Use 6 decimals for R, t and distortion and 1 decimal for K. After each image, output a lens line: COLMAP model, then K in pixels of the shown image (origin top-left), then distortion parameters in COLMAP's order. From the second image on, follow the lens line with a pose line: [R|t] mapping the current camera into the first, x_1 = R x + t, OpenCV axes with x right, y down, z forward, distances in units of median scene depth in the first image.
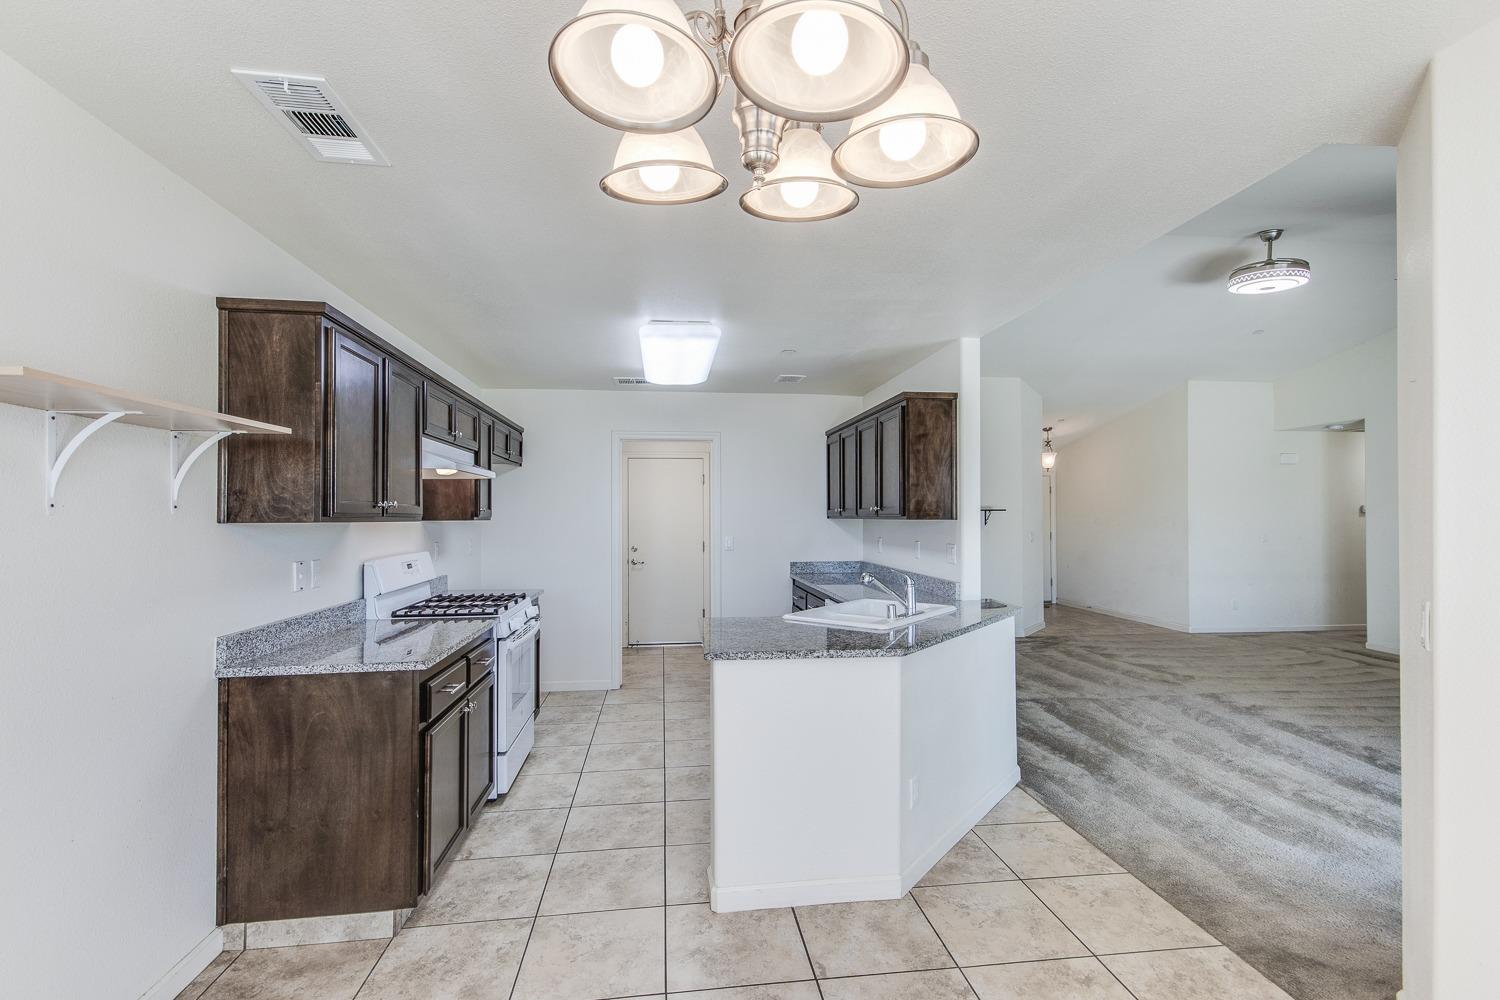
lens RADIAL K [[694.6, 0, 749.0], [0, 694.6, 507.8], [0, 0, 1]] dist [0.026486, 0.000091]
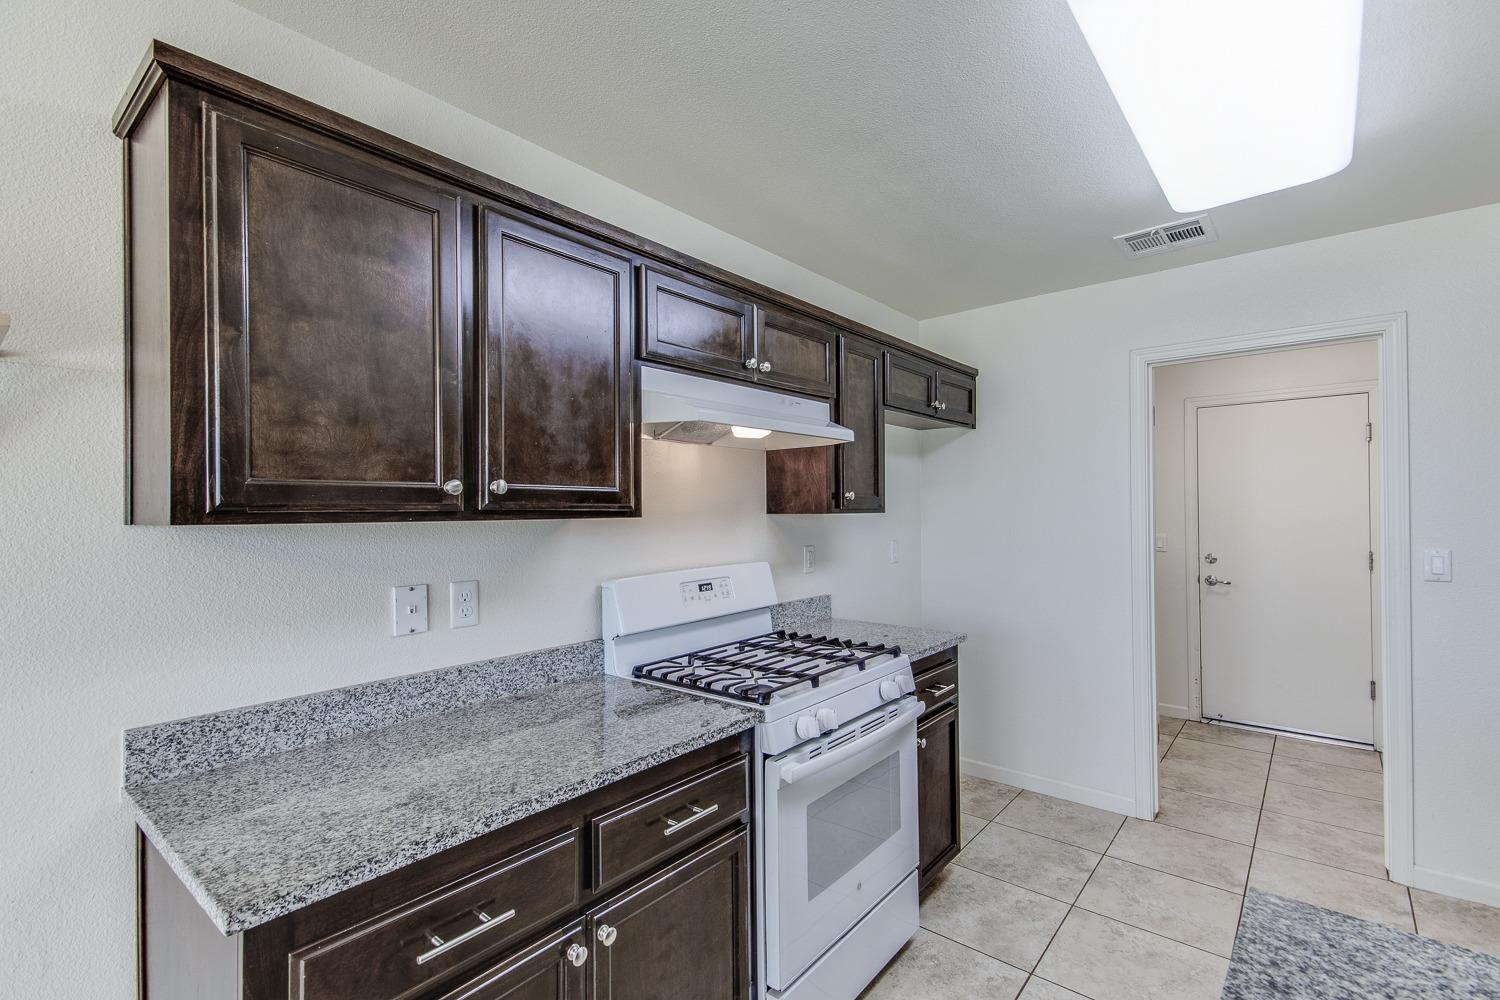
lens RADIAL K [[694.6, 0, 749.0], [0, 694.6, 507.8], [0, 0, 1]] dist [0.026486, 0.000091]
pose [[0.692682, -0.003650, -0.721234, -0.007165], [0.014256, 0.999861, 0.008631, 0.006585], [0.721103, -0.016261, 0.692637, 0.535721]]
